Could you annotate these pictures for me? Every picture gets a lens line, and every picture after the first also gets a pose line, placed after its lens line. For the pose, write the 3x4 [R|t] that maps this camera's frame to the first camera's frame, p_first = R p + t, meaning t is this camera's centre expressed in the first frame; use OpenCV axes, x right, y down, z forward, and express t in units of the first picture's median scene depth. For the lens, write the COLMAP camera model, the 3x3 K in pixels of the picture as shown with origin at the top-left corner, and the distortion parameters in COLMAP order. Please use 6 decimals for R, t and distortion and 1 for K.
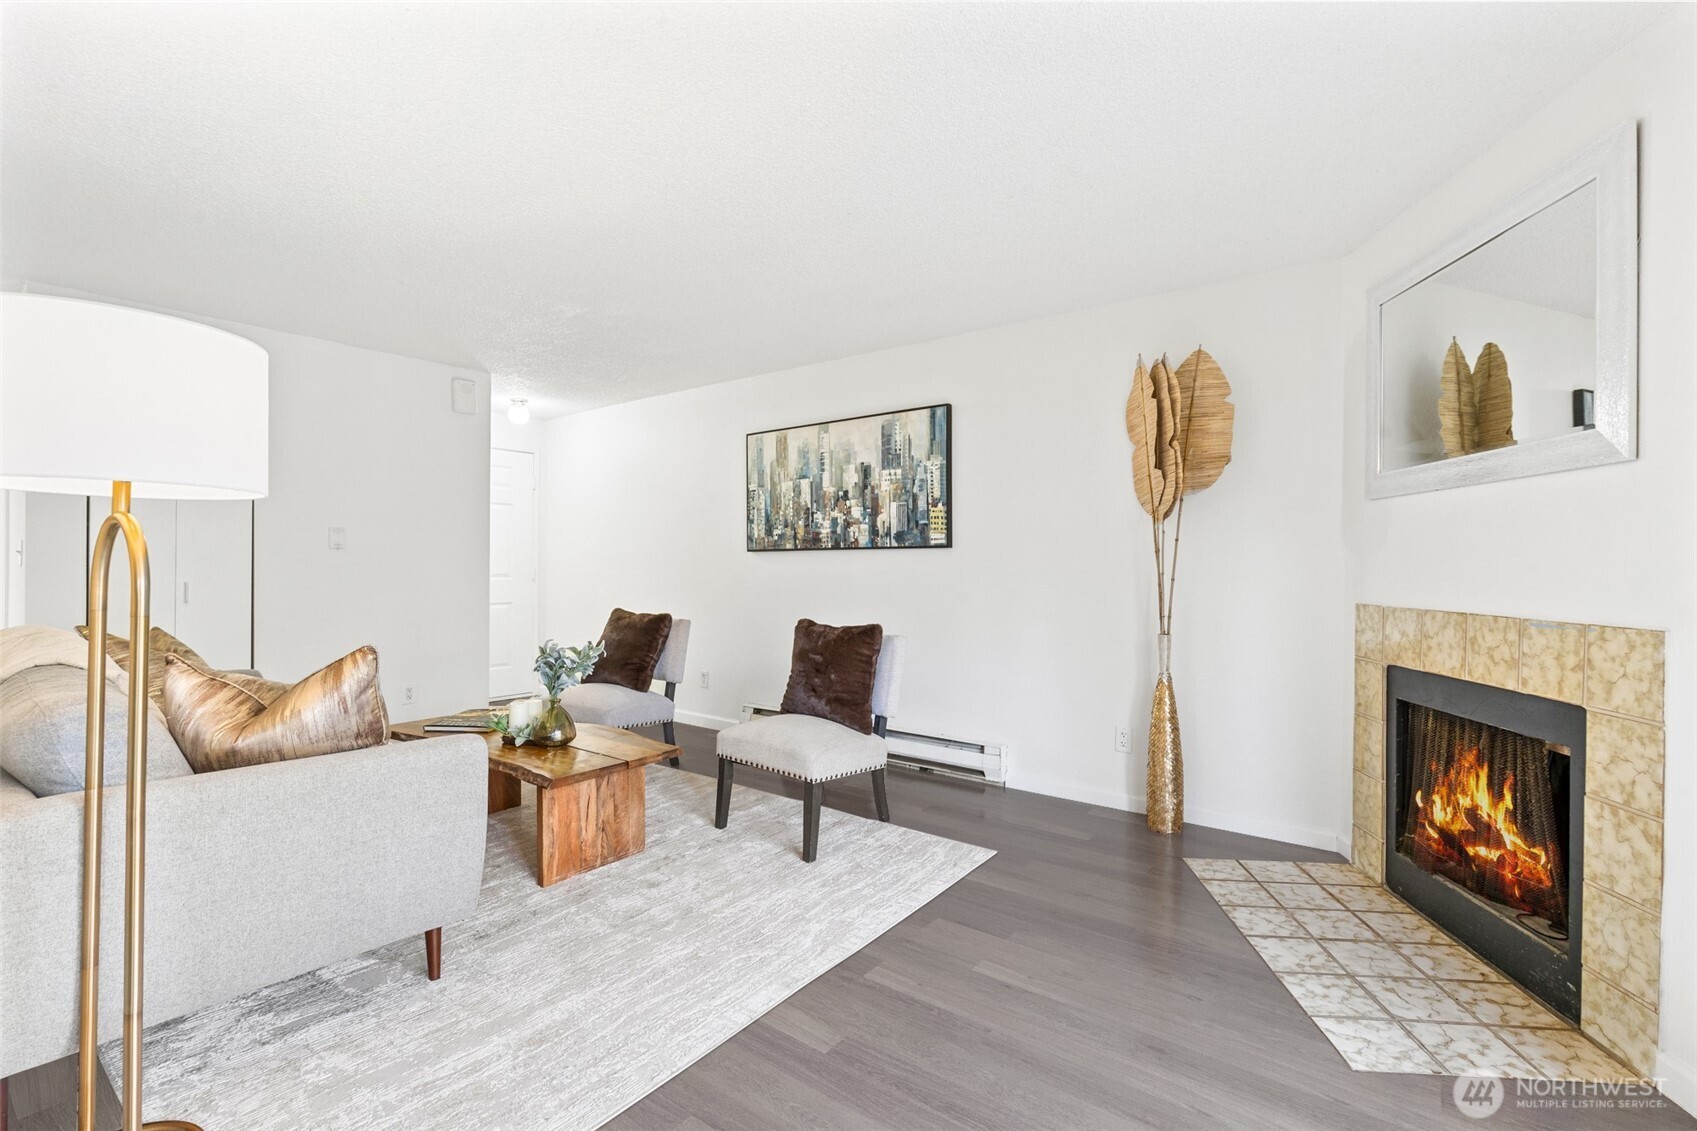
lens RADIAL K [[772.3, 0, 848.5], [0, 772.3, 565.5], [0, 0, 1]] dist [0.000432, 0.000001]
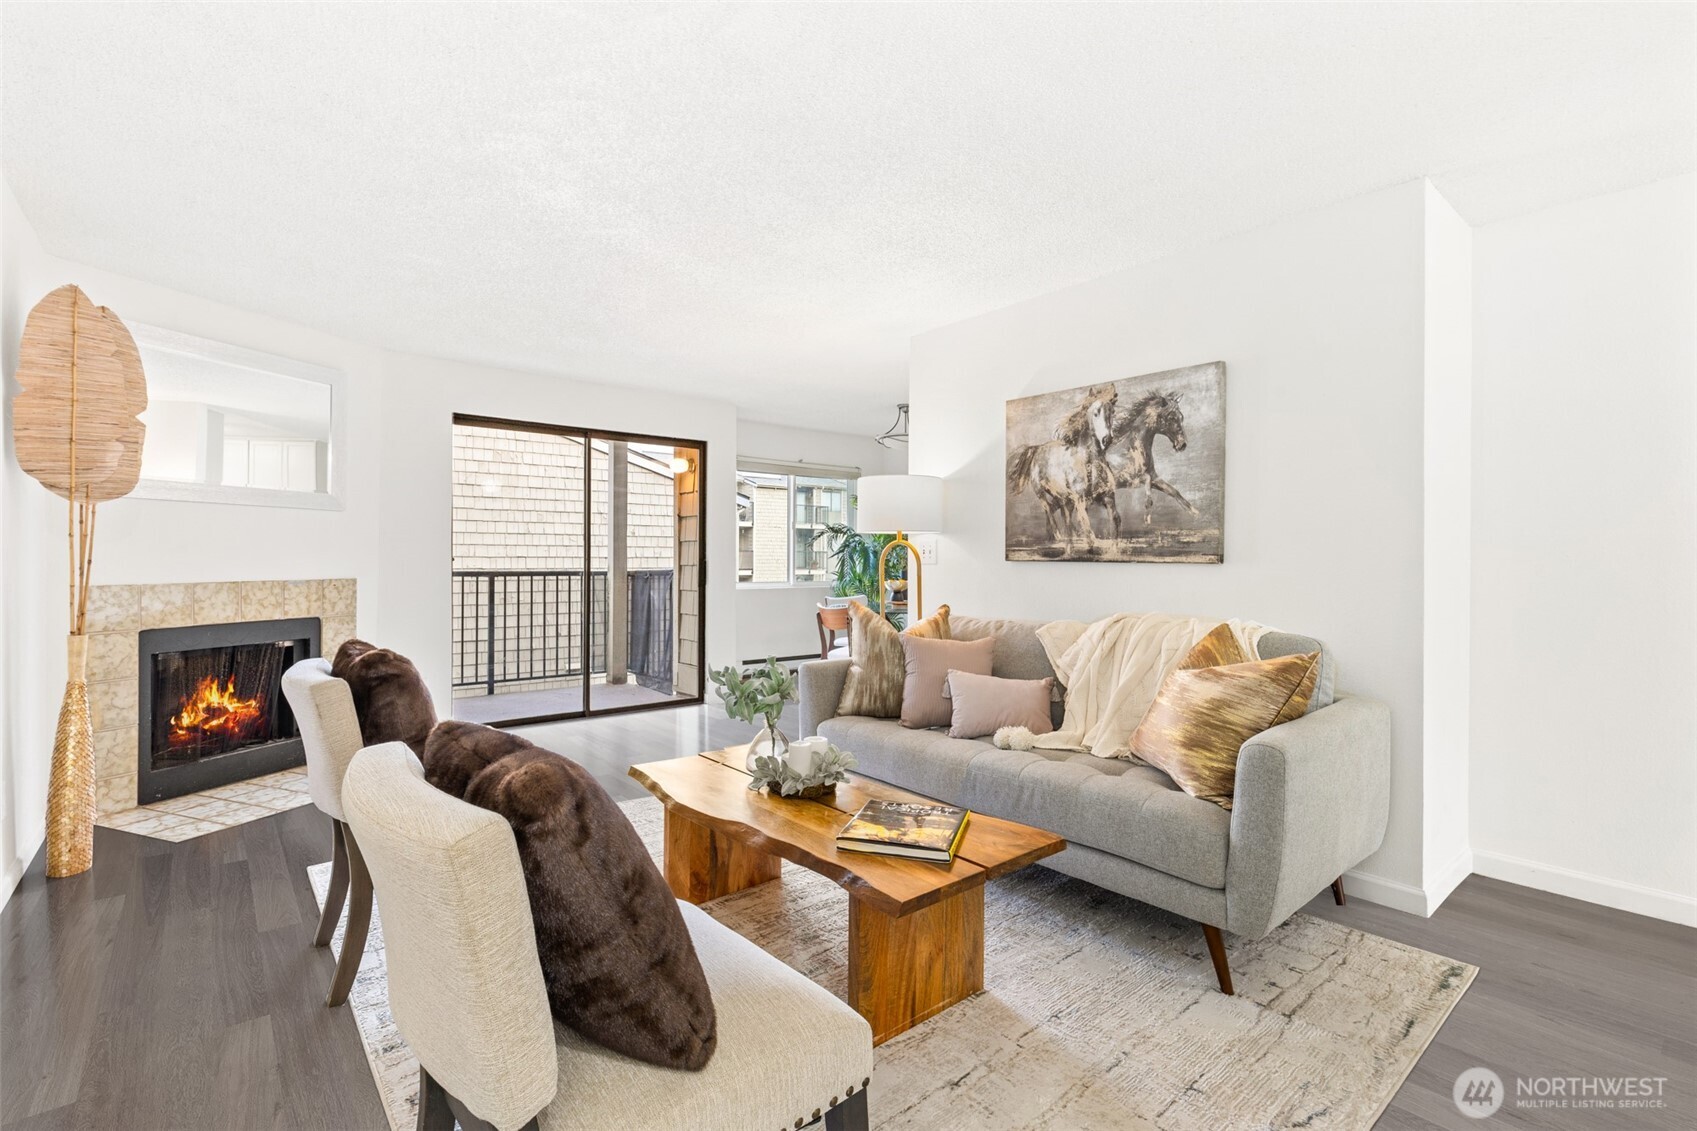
lens RADIAL K [[772.3, 0, 848.5], [0, 772.3, 565.5], [0, 0, 1]] dist [0.000432, 0.000001]
pose [[-0.979181, -0.037389, 0.199517, -0.839444], [-0.034363, 0.999236, 0.018610, -0.050825], [-0.200060, 0.011367, -0.979718, 2.429833]]
